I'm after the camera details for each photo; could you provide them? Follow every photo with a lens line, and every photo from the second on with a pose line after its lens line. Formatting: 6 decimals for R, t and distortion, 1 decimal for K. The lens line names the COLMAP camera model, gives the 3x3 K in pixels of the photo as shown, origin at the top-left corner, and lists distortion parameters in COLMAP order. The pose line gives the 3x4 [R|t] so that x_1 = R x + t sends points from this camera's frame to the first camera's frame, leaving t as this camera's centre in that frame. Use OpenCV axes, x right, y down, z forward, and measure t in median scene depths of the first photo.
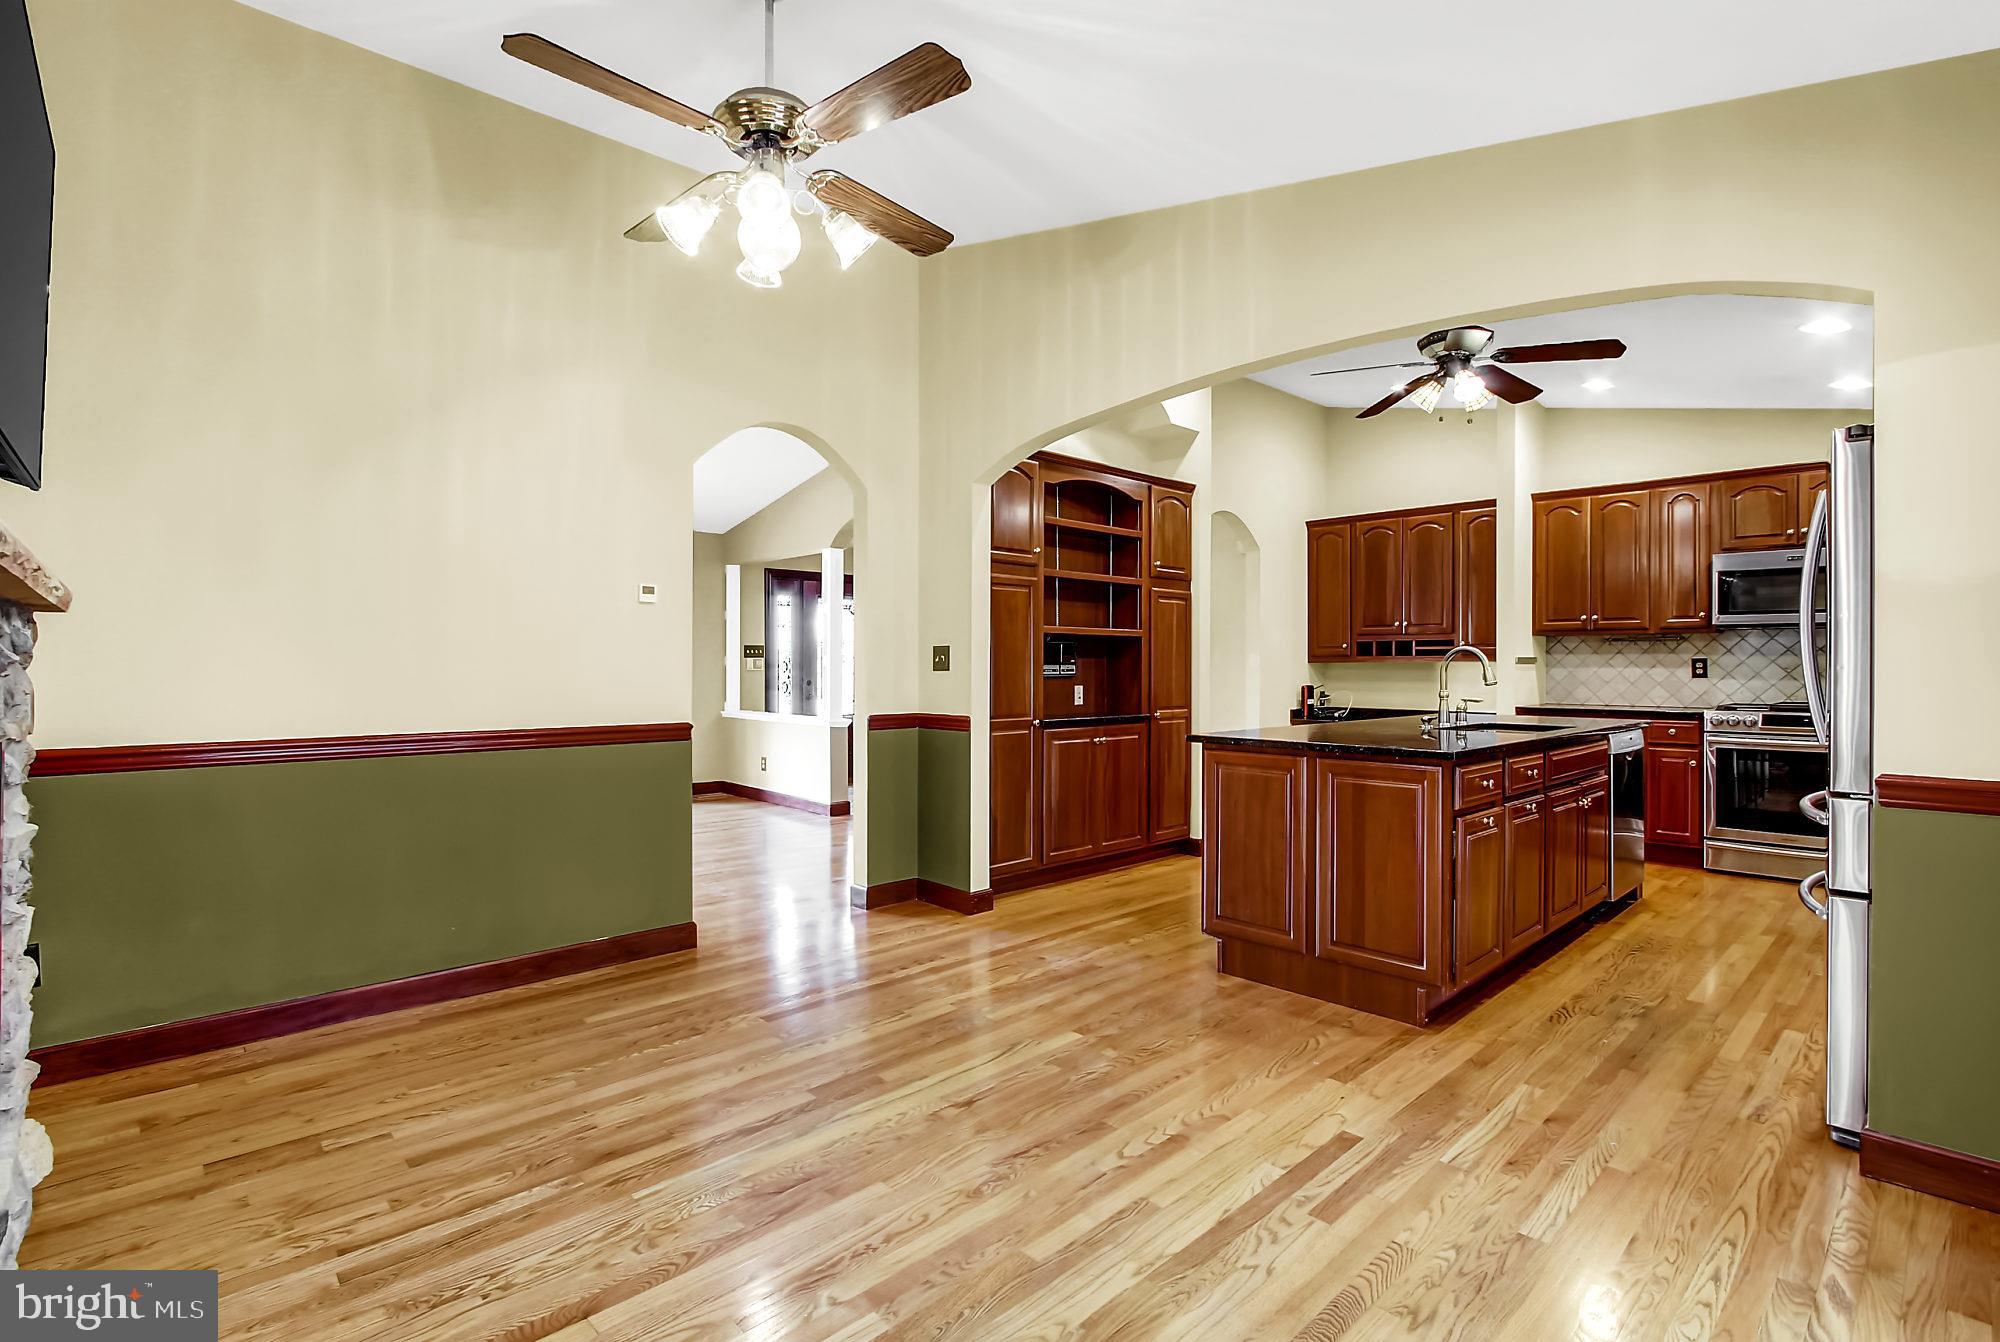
lens RADIAL K [[917.2, 0, 957.2], [0, 917.2, 668.2], [0, 0, 1]] dist [-0.014714, 0.000072]
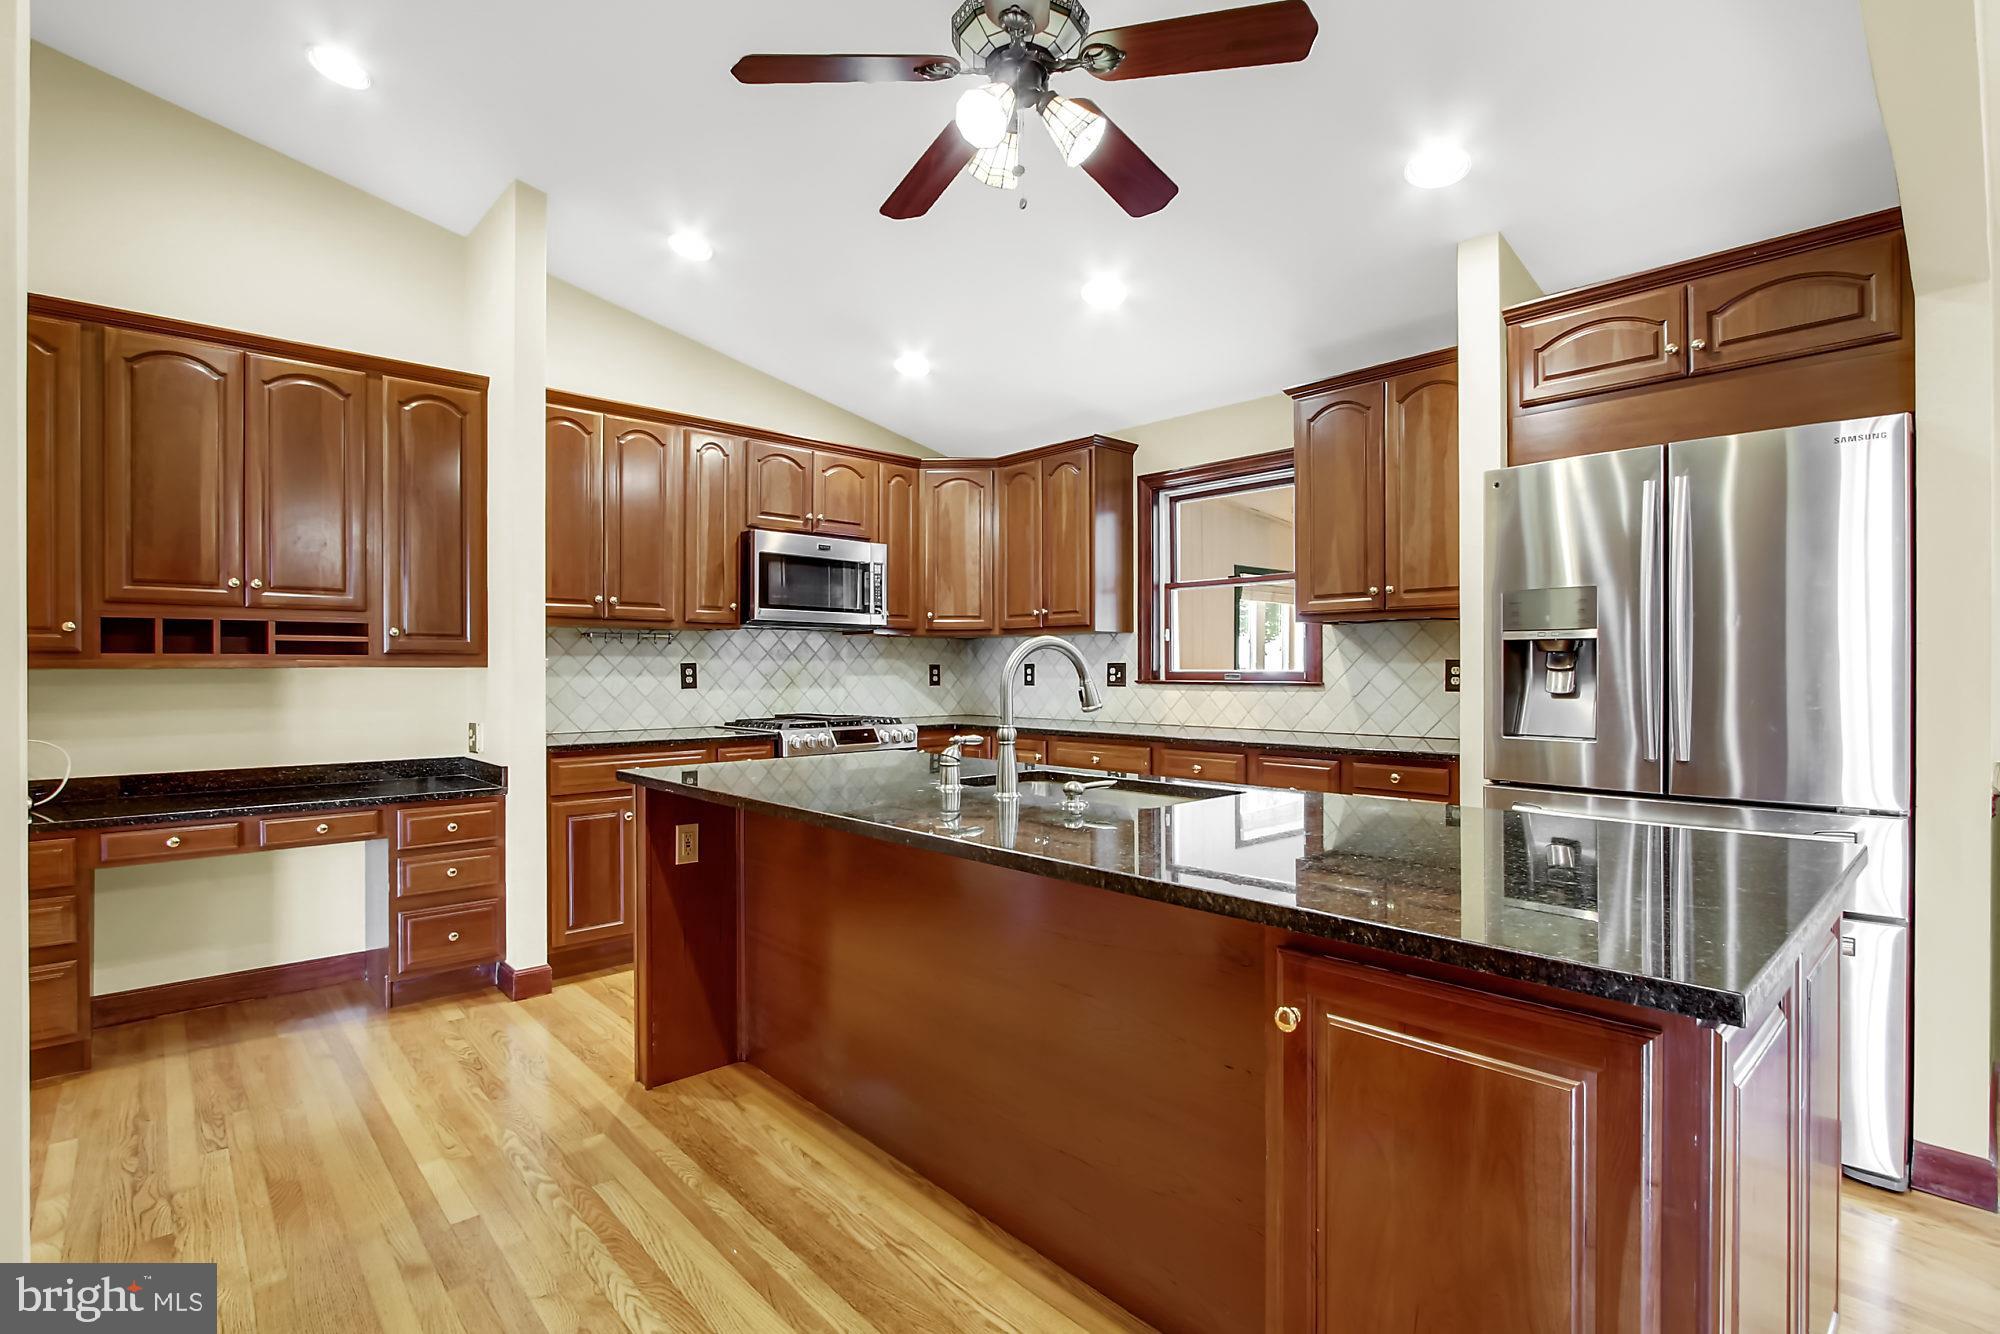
lens RADIAL K [[941.4, 0, 1013.7], [0, 941.4, 670.1], [0, 0, 1]] dist [-0.022567, 0.004778]
pose [[-0.016185, -0.001897, 0.999867, 0.019766], [0.003799, 0.999991, 0.001959, -0.005371], [-0.999862, 0.003830, -0.016178, 0.738719]]
